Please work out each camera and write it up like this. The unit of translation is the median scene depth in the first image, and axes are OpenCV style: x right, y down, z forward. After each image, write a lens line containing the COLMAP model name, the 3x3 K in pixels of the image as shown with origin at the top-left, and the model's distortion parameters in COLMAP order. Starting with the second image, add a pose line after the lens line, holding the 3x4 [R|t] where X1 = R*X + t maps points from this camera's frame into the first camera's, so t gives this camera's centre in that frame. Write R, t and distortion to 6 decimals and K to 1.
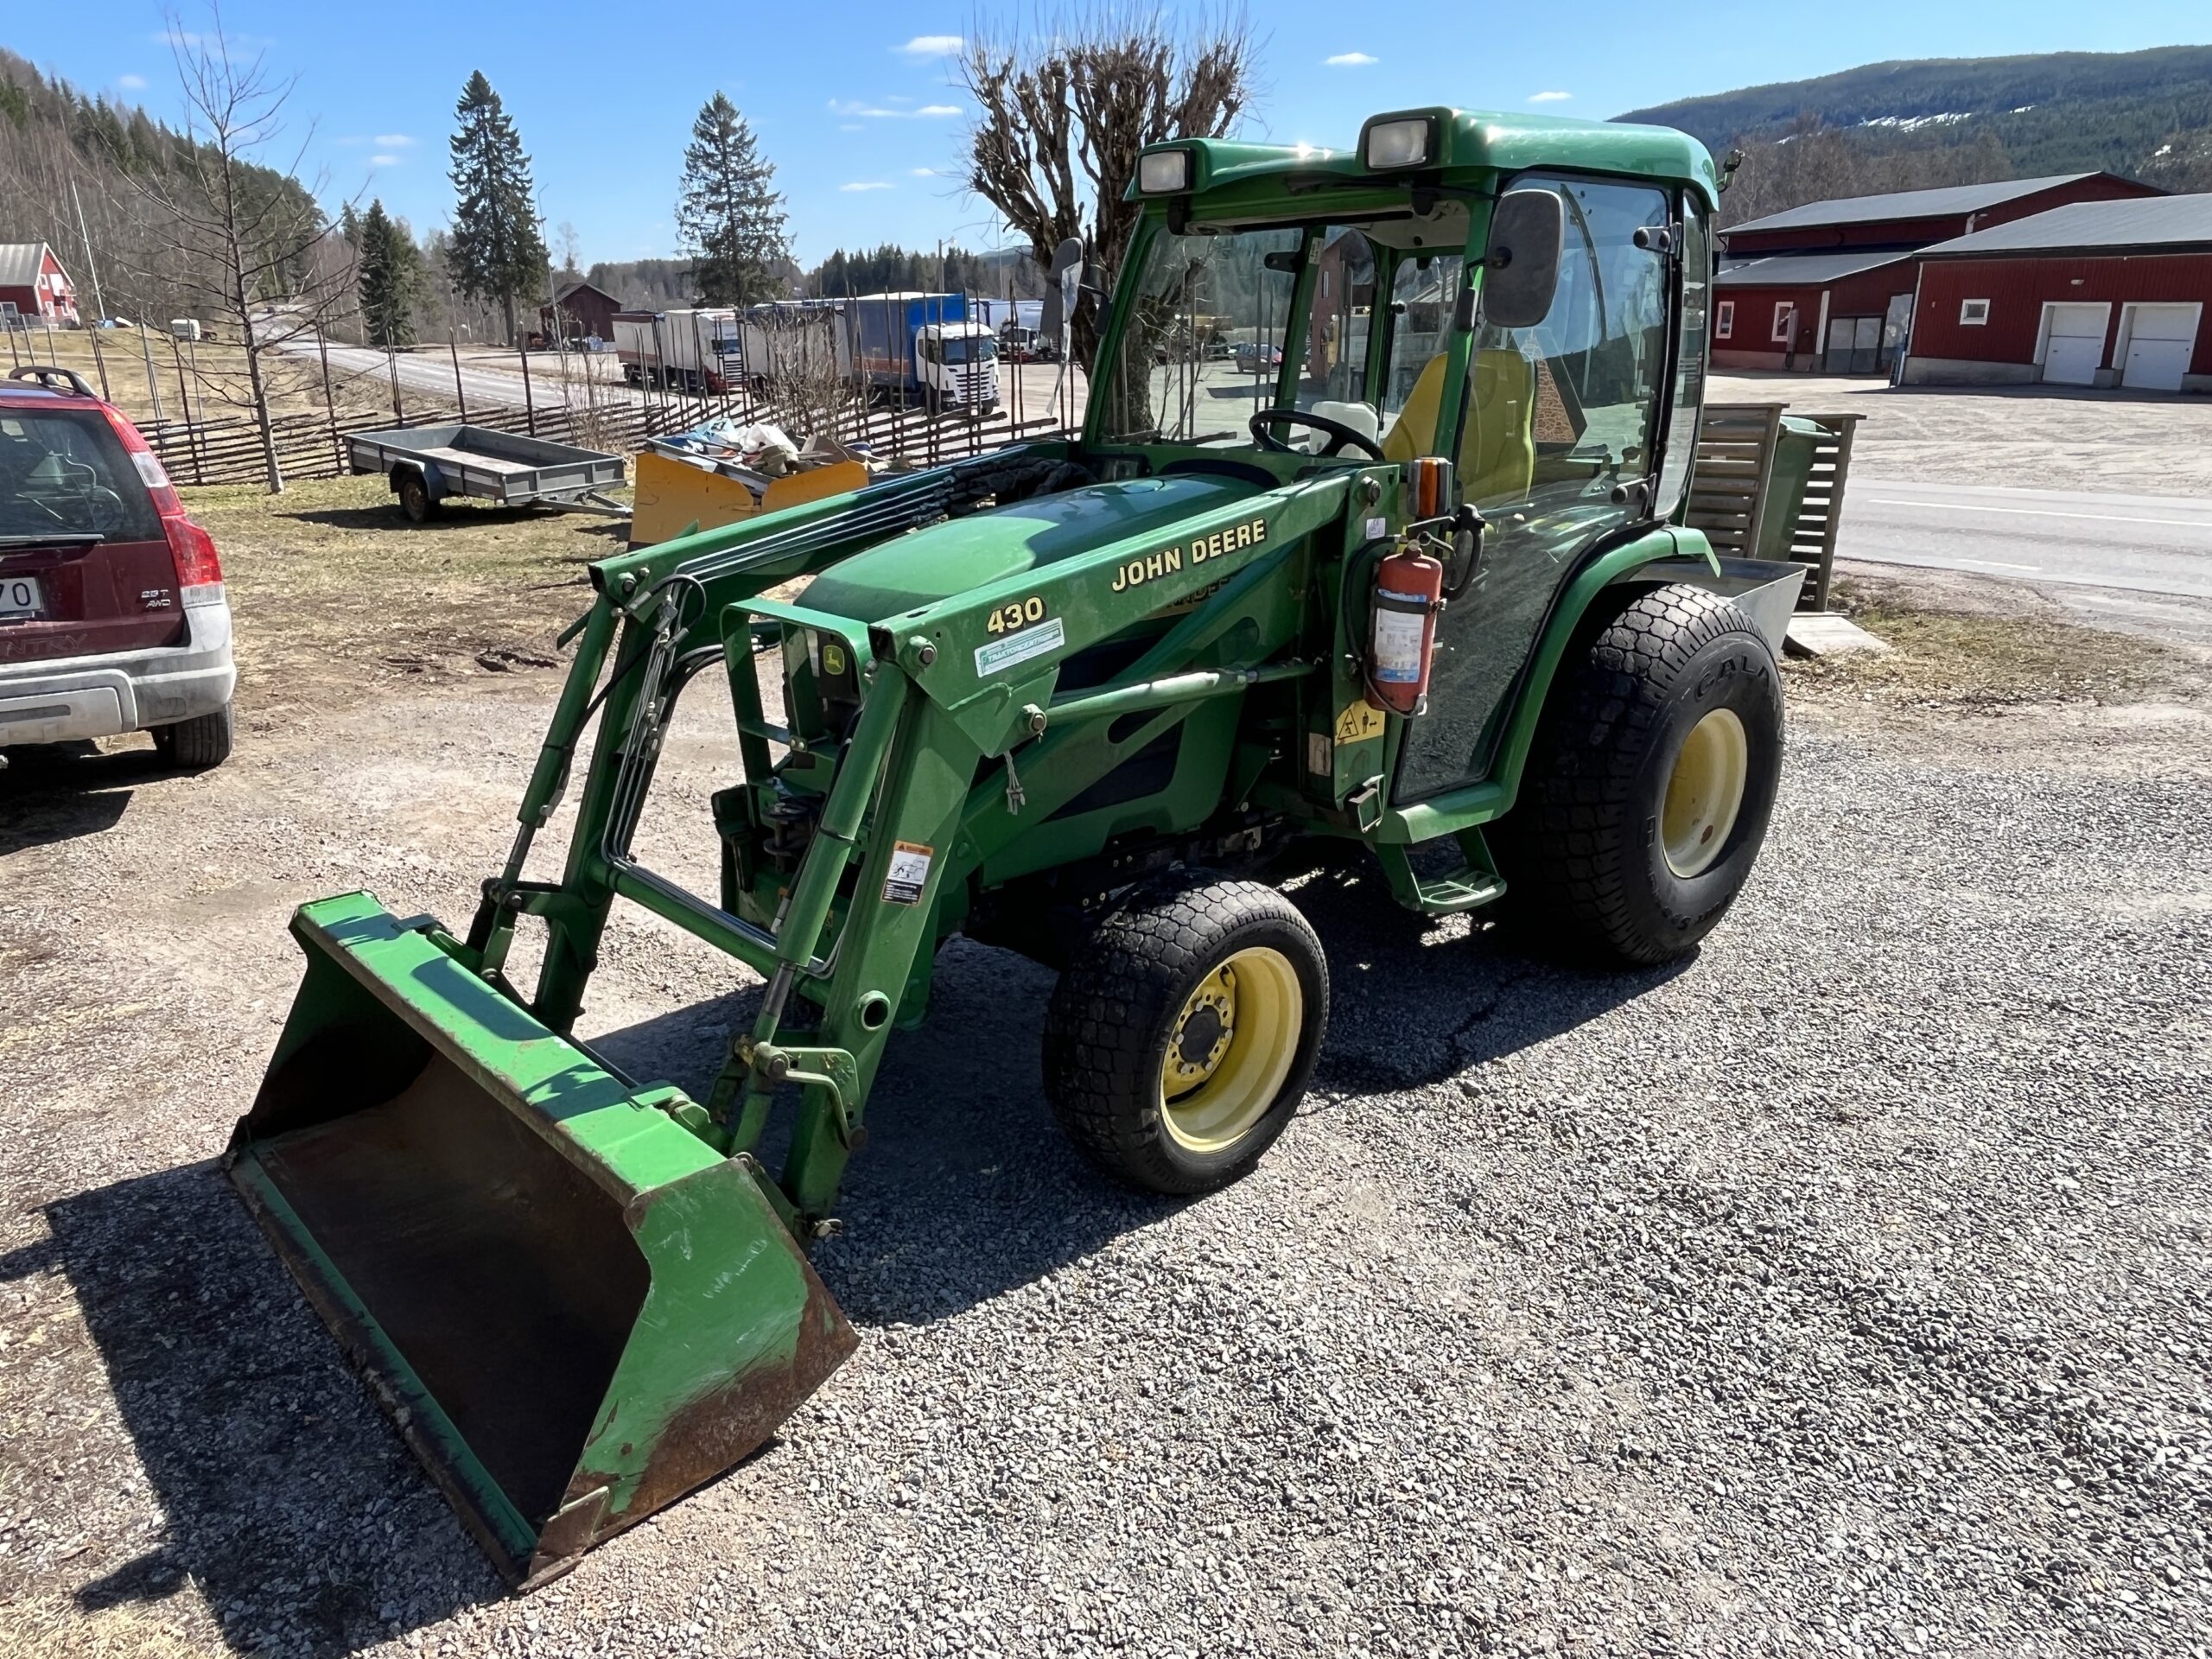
lens RADIAL K [[1518.8, 0, 1106.8], [0, 1518.8, 832.1], [0, 0, 1]] dist [-0.001287, -0.005470]
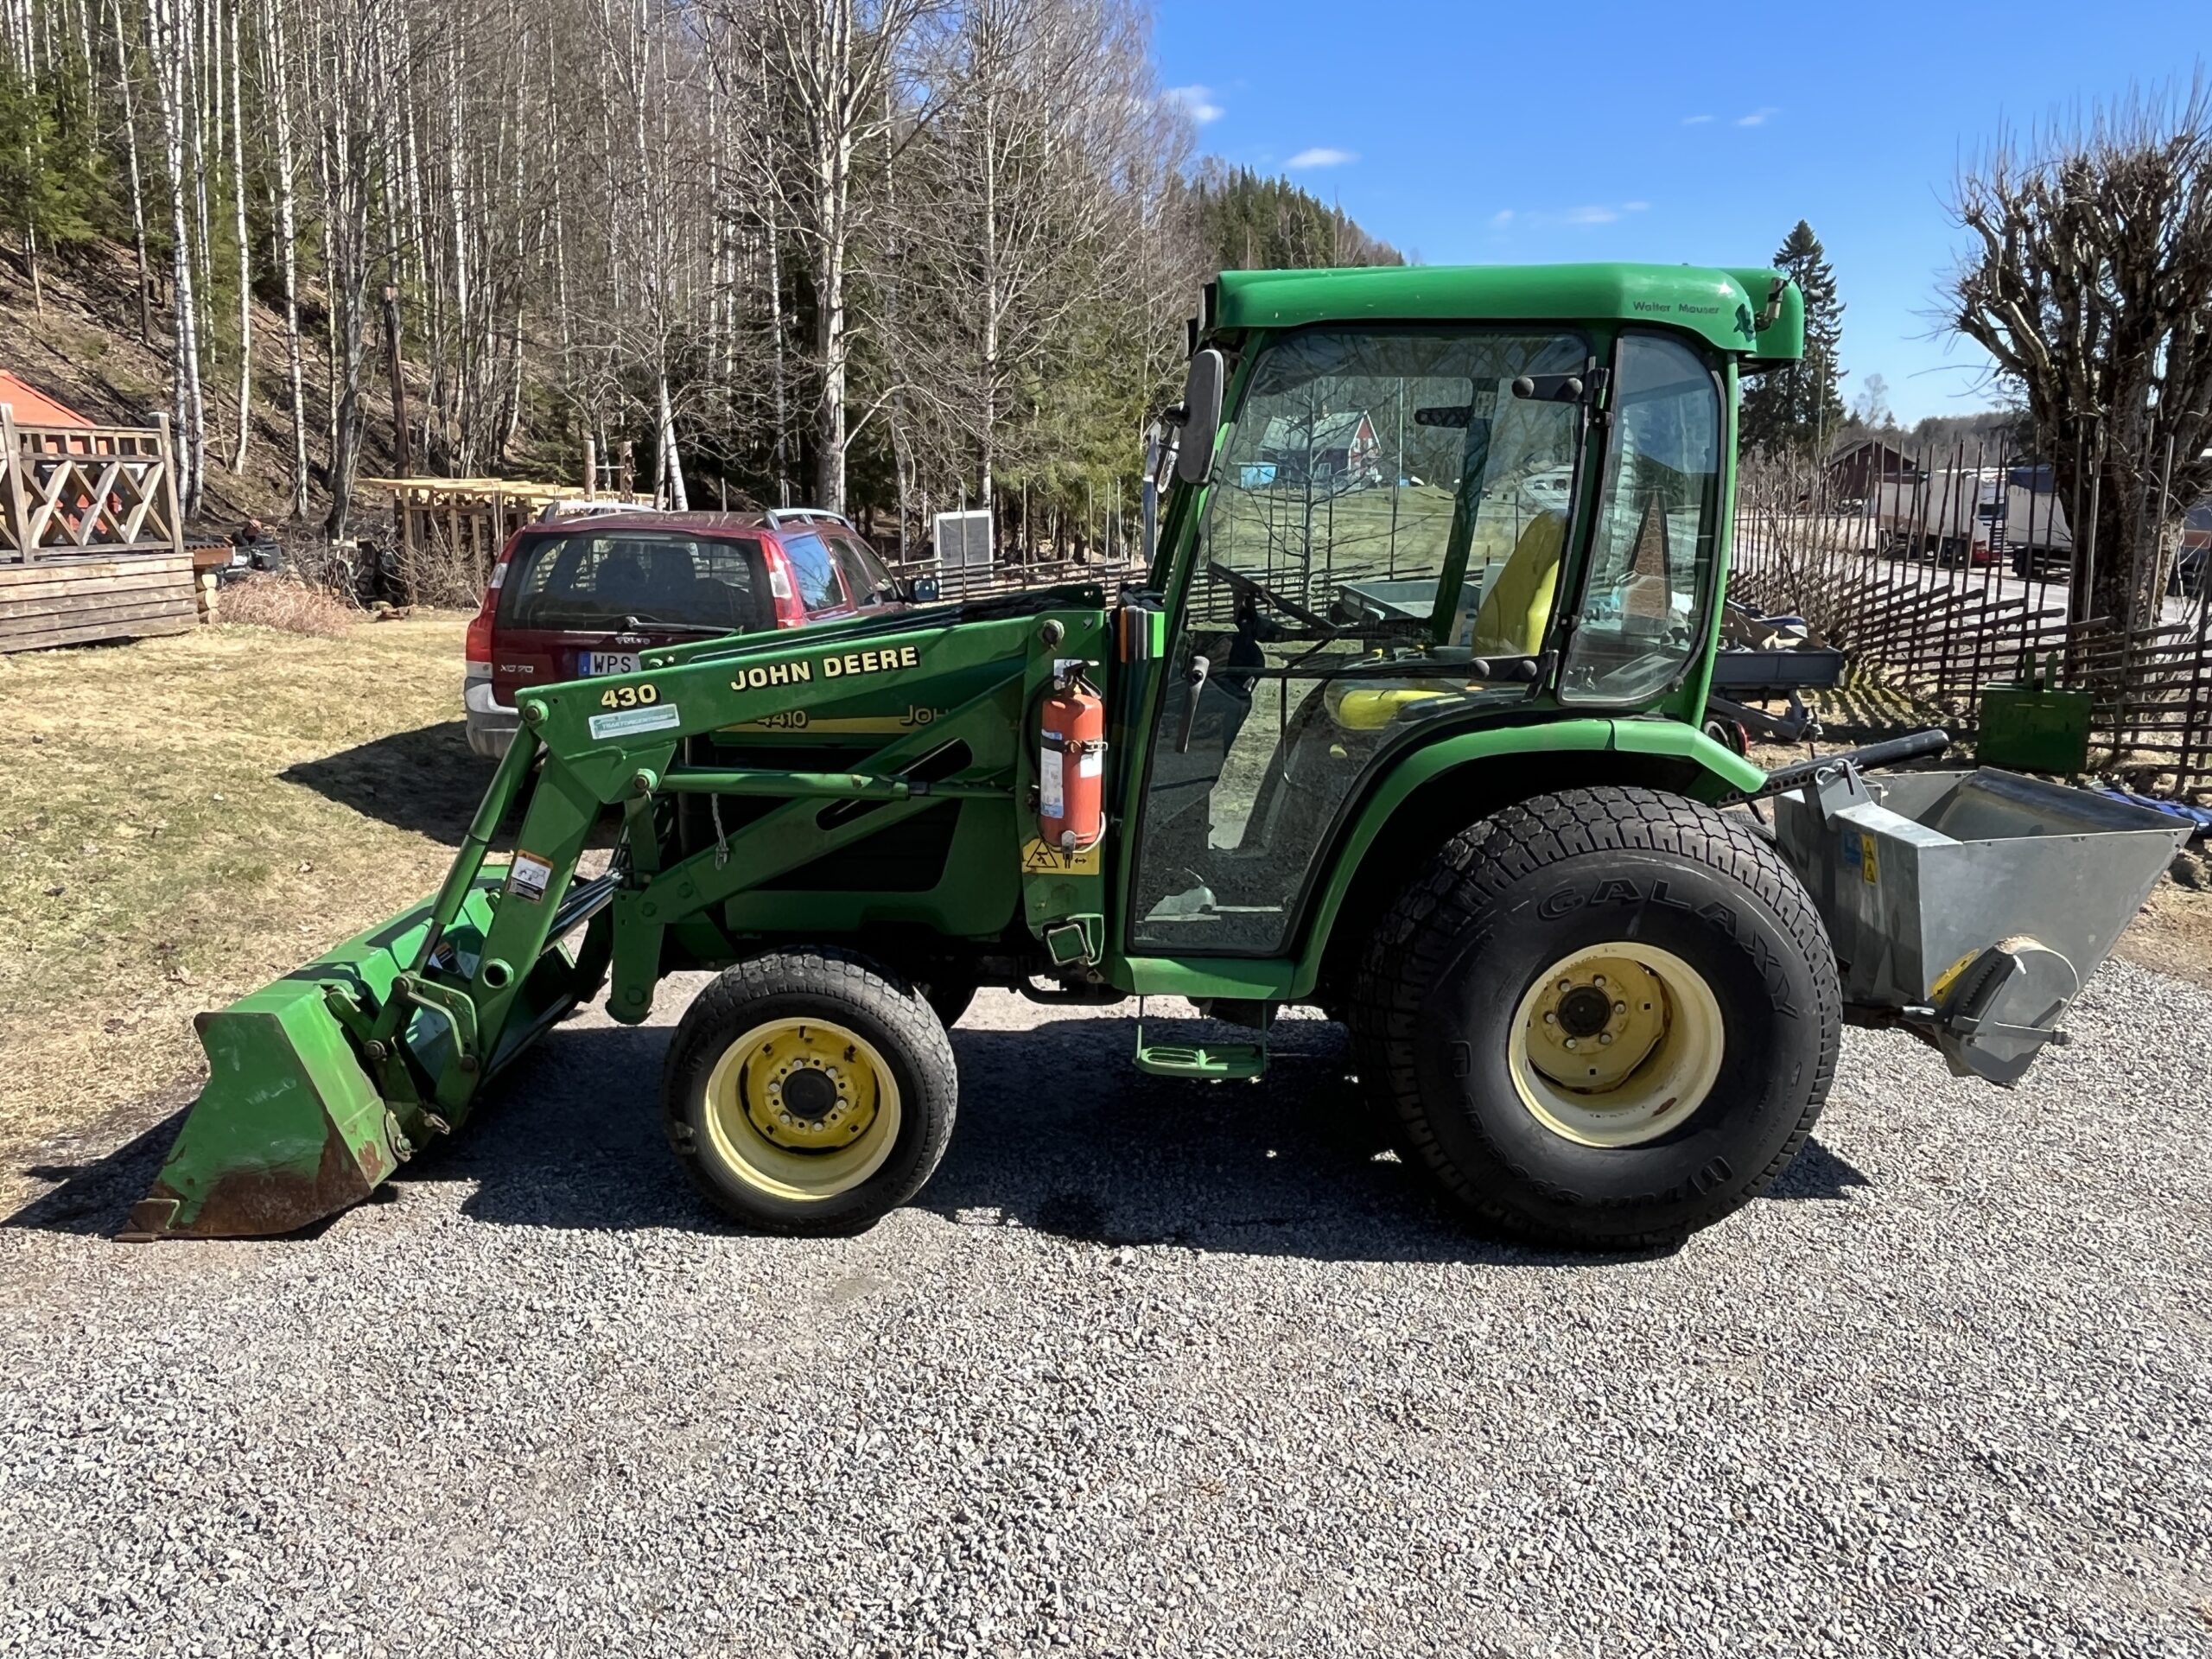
lens RADIAL K [[1715.0, 0, 1100.7], [0, 1715.0, 831.1], [0, 0, 1]] dist [0.002802, 0.003152]
pose [[0.731151, 0.138719, -0.667964, 0.972197], [-0.220243, 0.974679, -0.038662, -0.050392], [0.645687, 0.175382, 0.743189, 0.158310]]
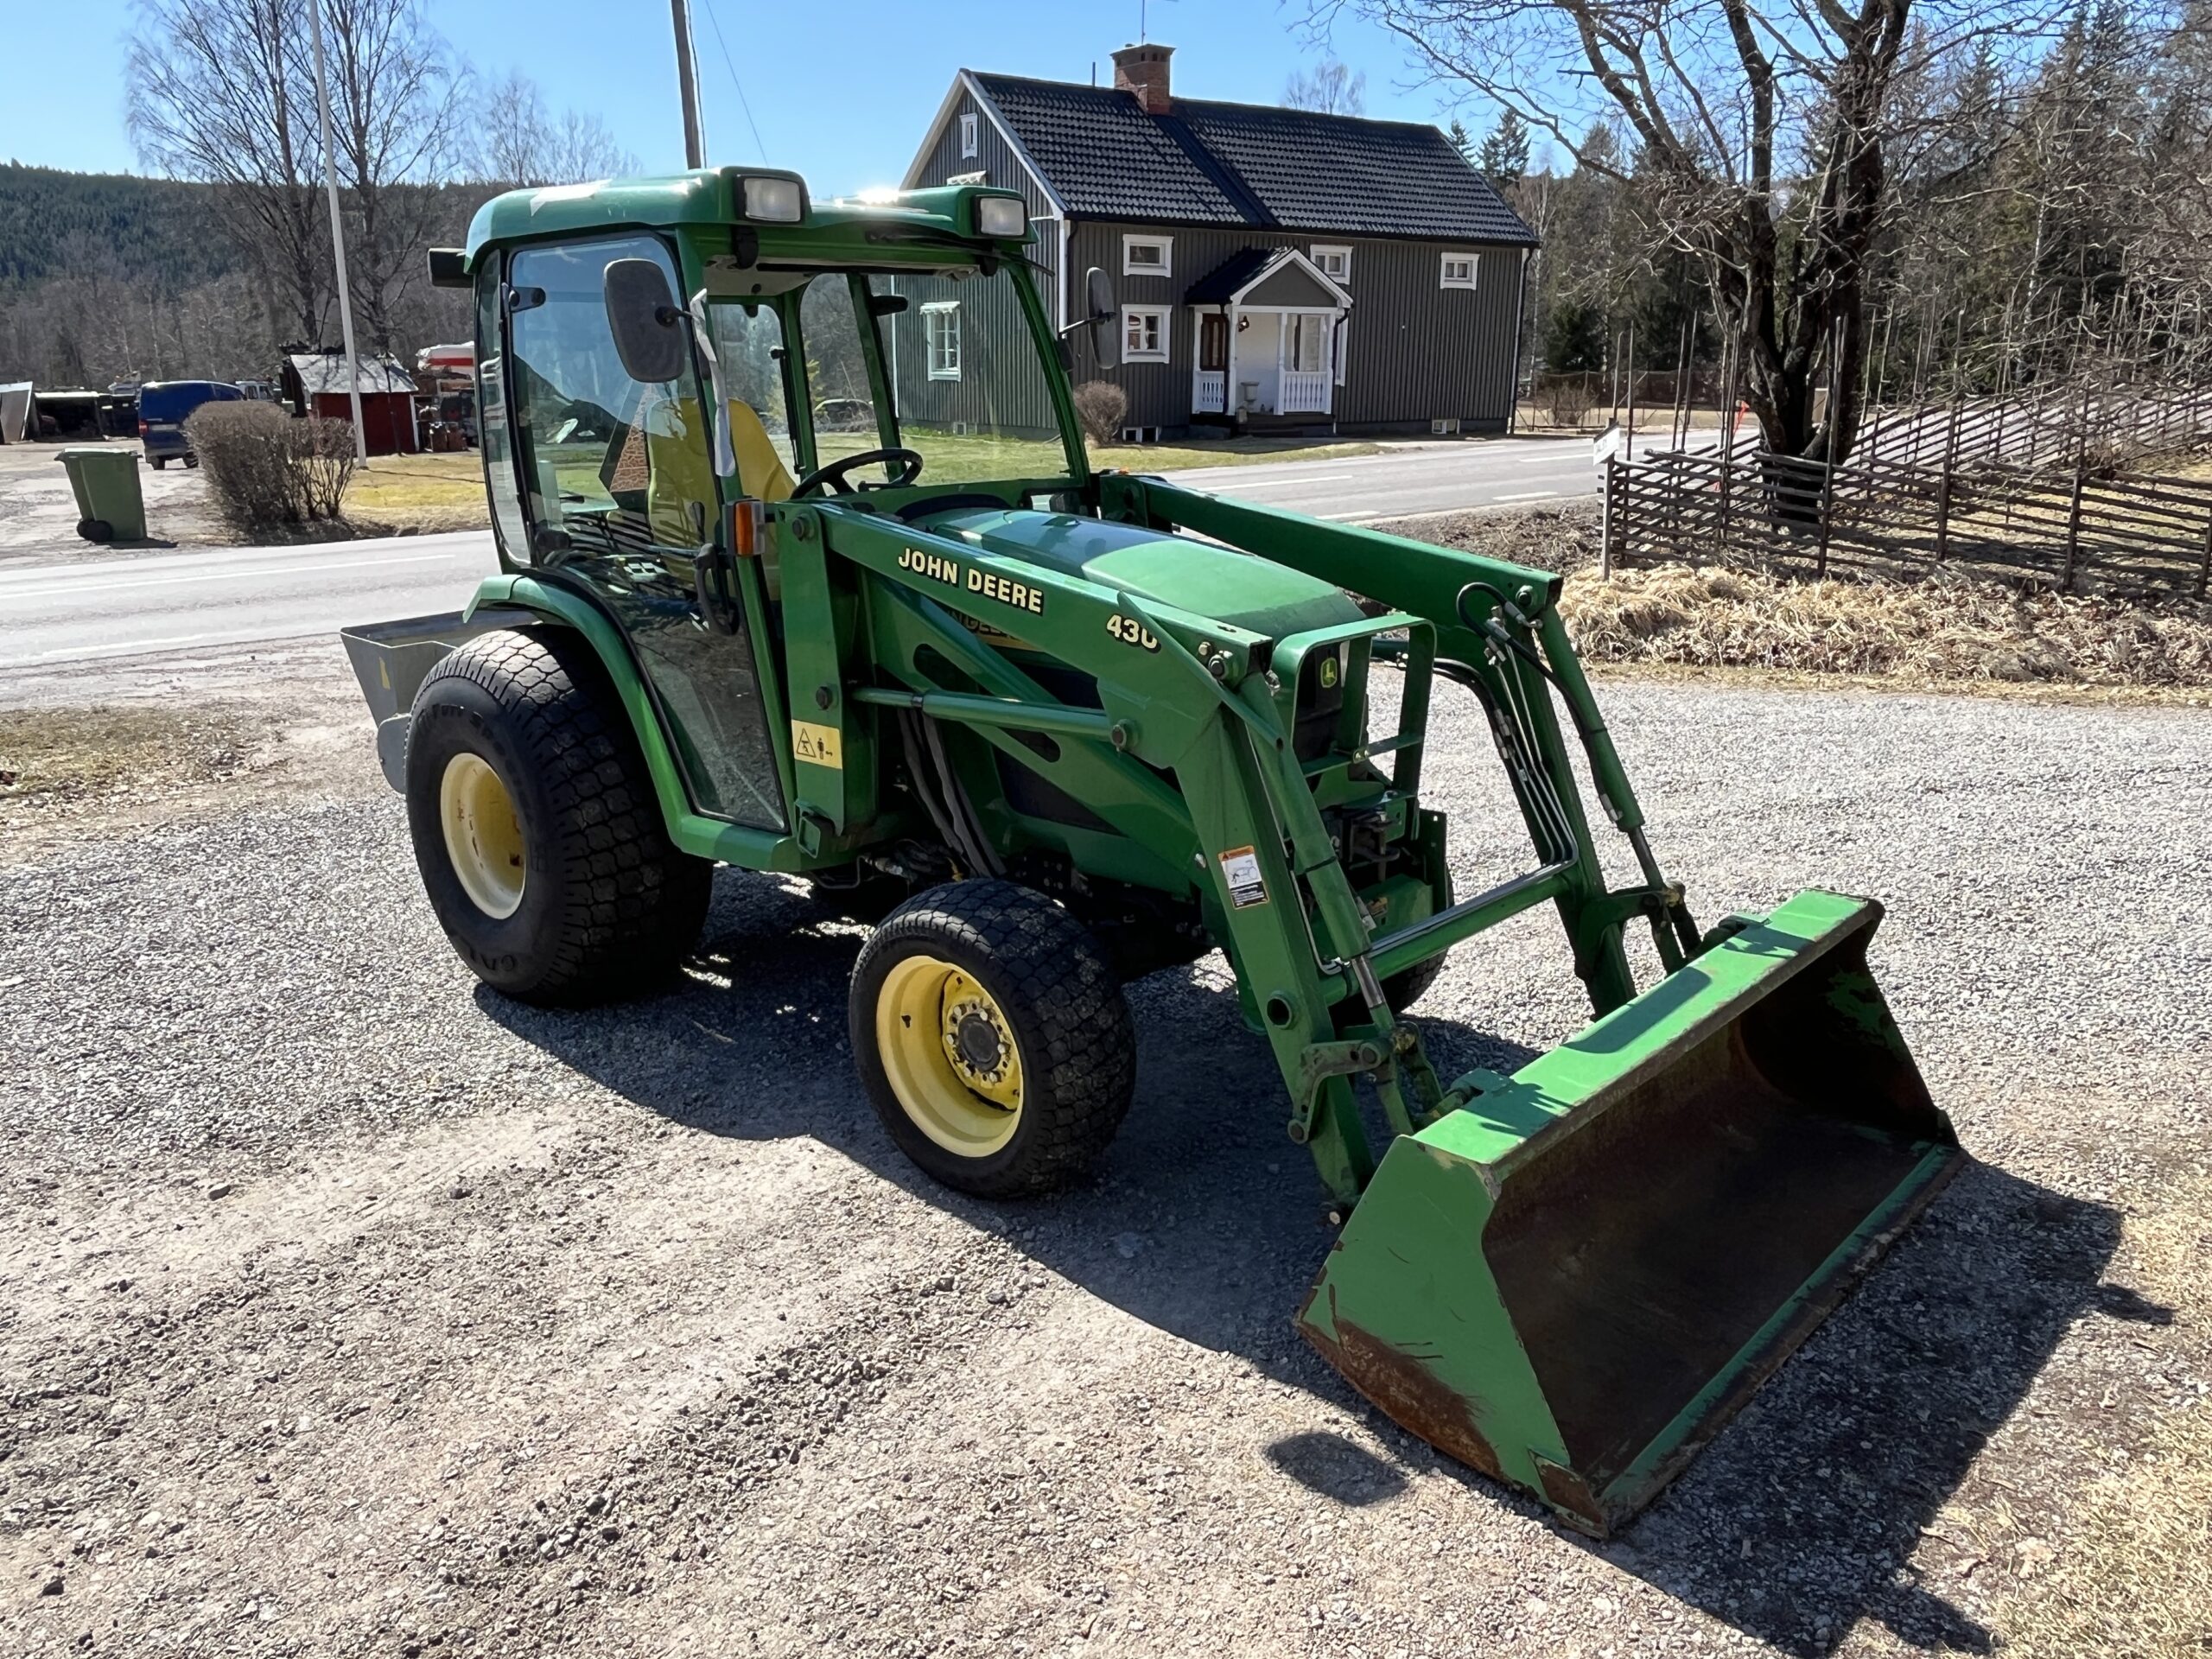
lens RADIAL K [[1609.7, 0, 1097.1], [0, 1609.7, 825.3], [0, 0, 1]] dist [-0.000917, -0.002957]
pose [[-0.064870, -0.256936, 0.964249, -1.161770], [0.328385, 0.906968, 0.263765, -0.333281], [-0.942314, 0.333756, 0.025539, 1.073235]]
